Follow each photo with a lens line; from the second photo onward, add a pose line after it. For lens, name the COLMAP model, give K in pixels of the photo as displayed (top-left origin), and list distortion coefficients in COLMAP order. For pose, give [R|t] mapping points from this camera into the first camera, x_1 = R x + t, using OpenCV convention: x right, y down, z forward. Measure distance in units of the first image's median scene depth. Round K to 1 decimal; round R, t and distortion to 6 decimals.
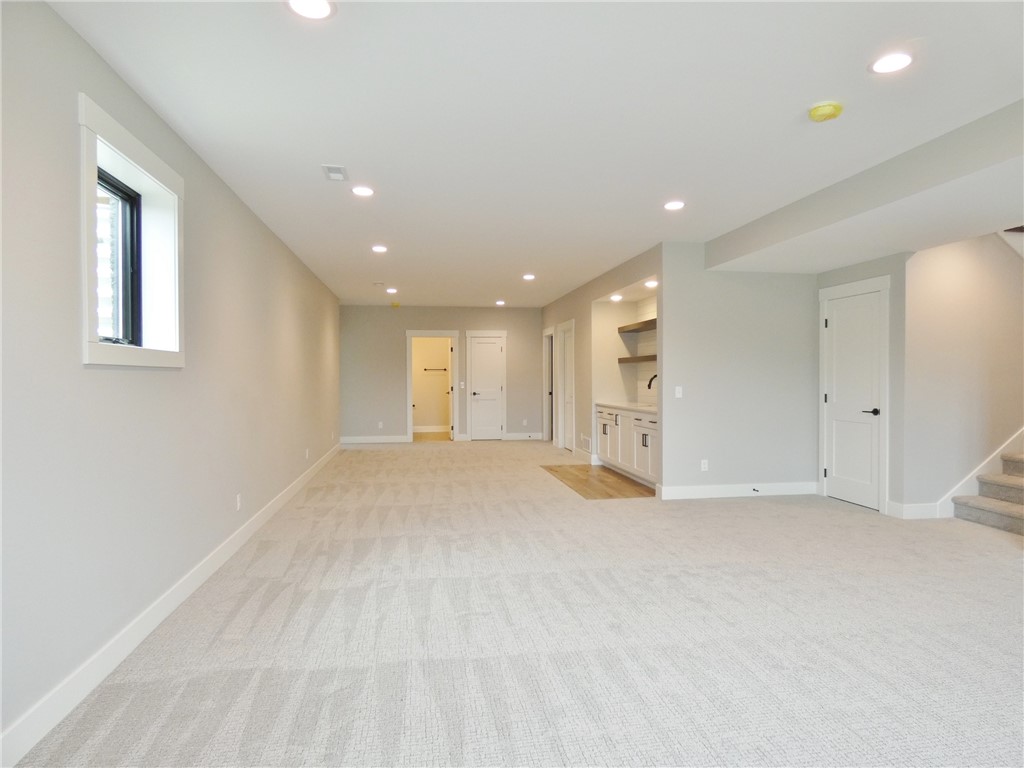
lens RADIAL K [[600.0, 0, 512.0], [0, 600.0, 384.0], [0, 0, 1]] dist [-0.009124, -0.001088]
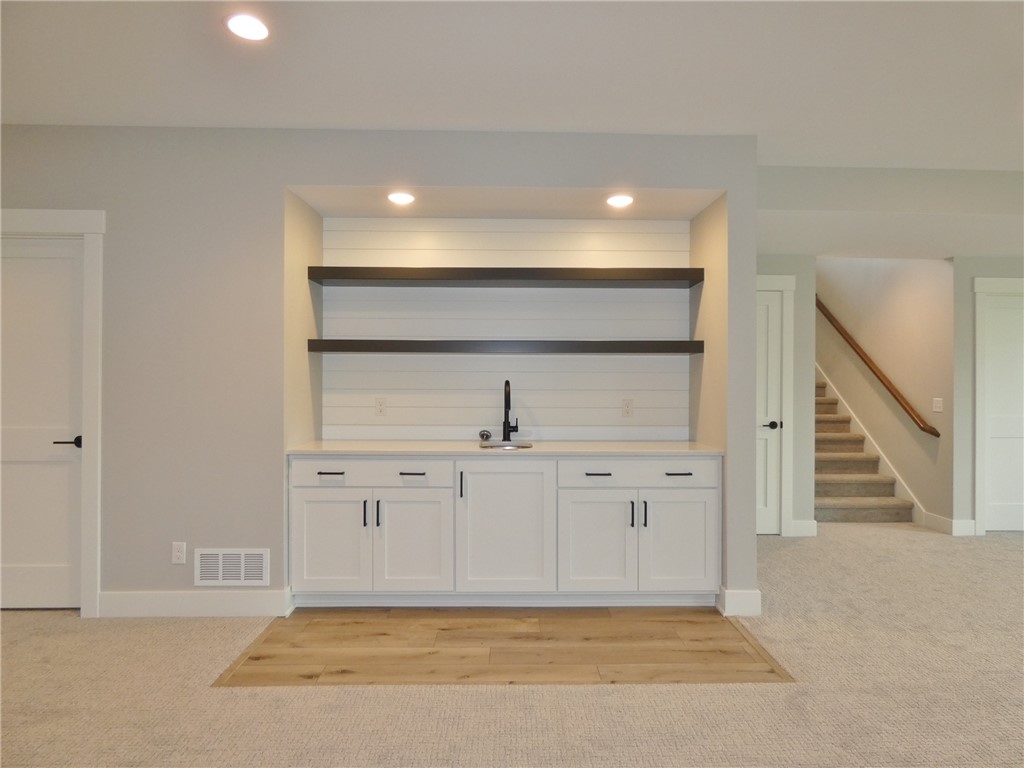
lens RADIAL K [[600.0, 0, 512.0], [0, 600.0, 384.0], [0, 0, 1]] dist [-0.009124, -0.001088]
pose [[0.157159, 0.002891, 0.987569, -0.320452], [0.013015, 0.999903, -0.004999, -0.014091], [-0.987487, 0.013639, 0.157106, 1.240983]]
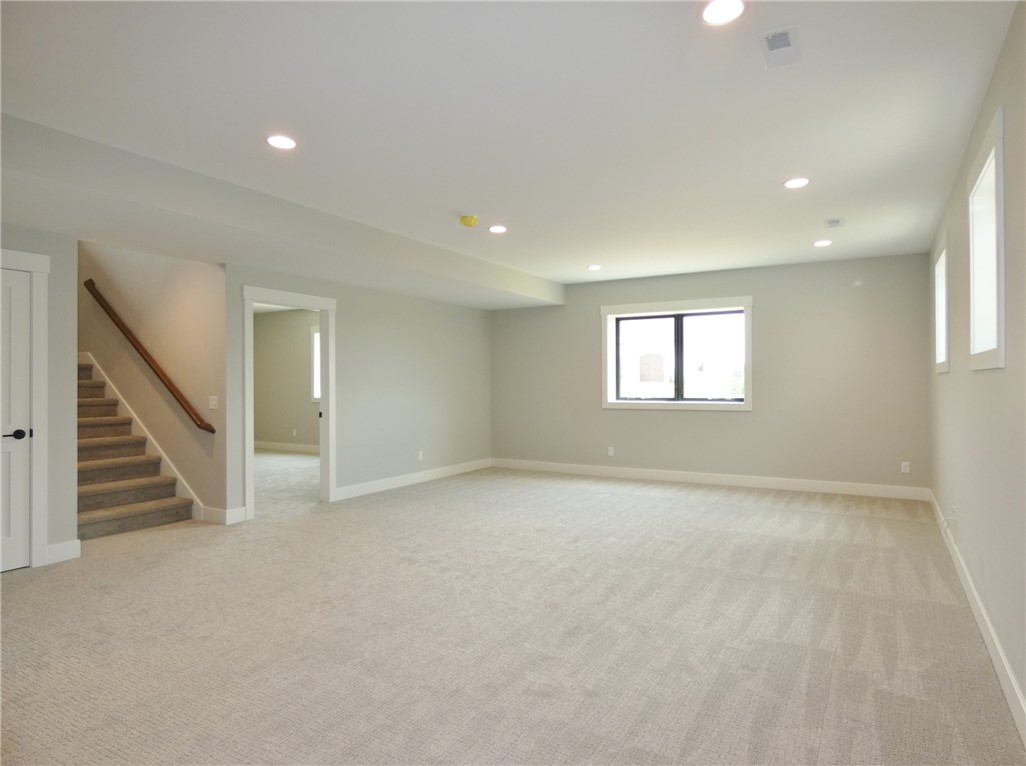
lens RADIAL K [[601.2, 0, 513.0], [0, 601.2, 383.0], [0, 0, 1]] dist [-0.009124, -0.001088]
pose [[-0.753363, 0.005534, 0.657581, -0.309560], [0.018661, 0.999742, 0.012966, -0.013046], [-0.657340, 0.022039, -0.753272, 1.150042]]
